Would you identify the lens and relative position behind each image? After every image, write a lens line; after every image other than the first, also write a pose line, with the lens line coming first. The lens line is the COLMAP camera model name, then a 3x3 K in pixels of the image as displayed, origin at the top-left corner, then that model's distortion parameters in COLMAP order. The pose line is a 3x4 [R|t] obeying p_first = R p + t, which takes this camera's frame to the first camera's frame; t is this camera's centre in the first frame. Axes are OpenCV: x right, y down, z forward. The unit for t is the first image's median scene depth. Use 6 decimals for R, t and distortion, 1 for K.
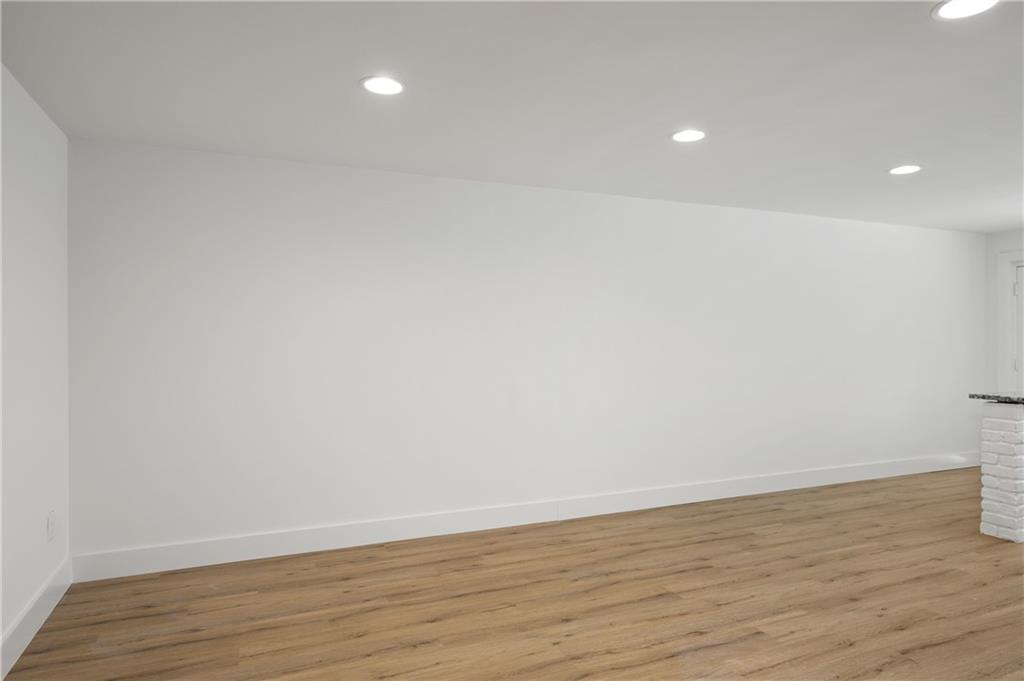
lens RADIAL K [[622.8, 0, 509.3], [0, 622.8, 343.5], [0, 0, 1]] dist [-0.003263, 0.004014]
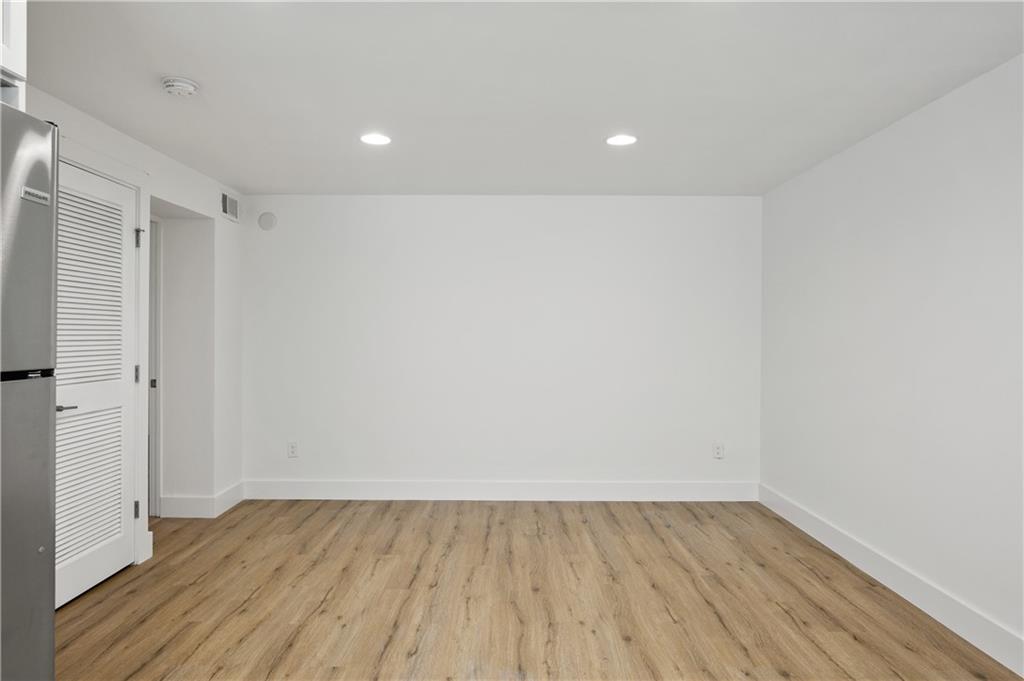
lens RADIAL K [[622.8, 0, 510.7], [0, 622.8, 339.6], [0, 0, 1]] dist [-0.003263, 0.004014]
pose [[-0.384074, 0.006836, -0.923277, 0.732032], [-0.008590, 0.999903, 0.010976, -0.003906], [0.923262, 0.012147, -0.383978, 0.866893]]
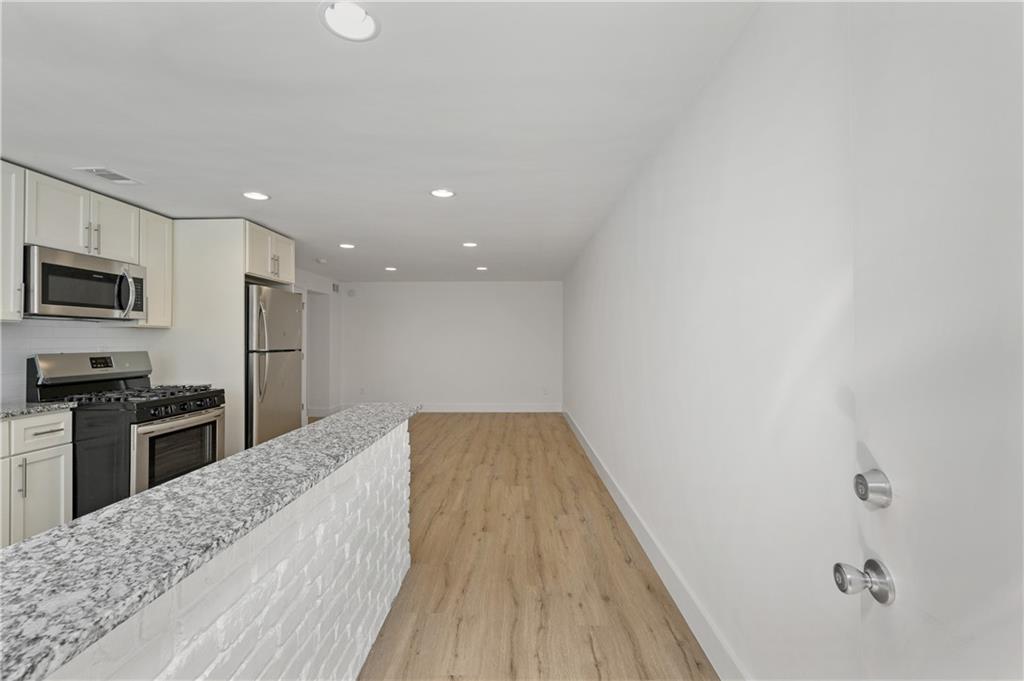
lens RADIAL K [[434.9, 0, 512.7], [0, 434.9, 337.3], [0, 0, 1]] dist [0.000215, 0.000030]
pose [[-0.407907, -0.006122, -0.913003, 1.359261], [-0.001776, 0.999981, -0.005912, -0.005142], [0.913022, -0.000790, -0.407910, 1.498312]]
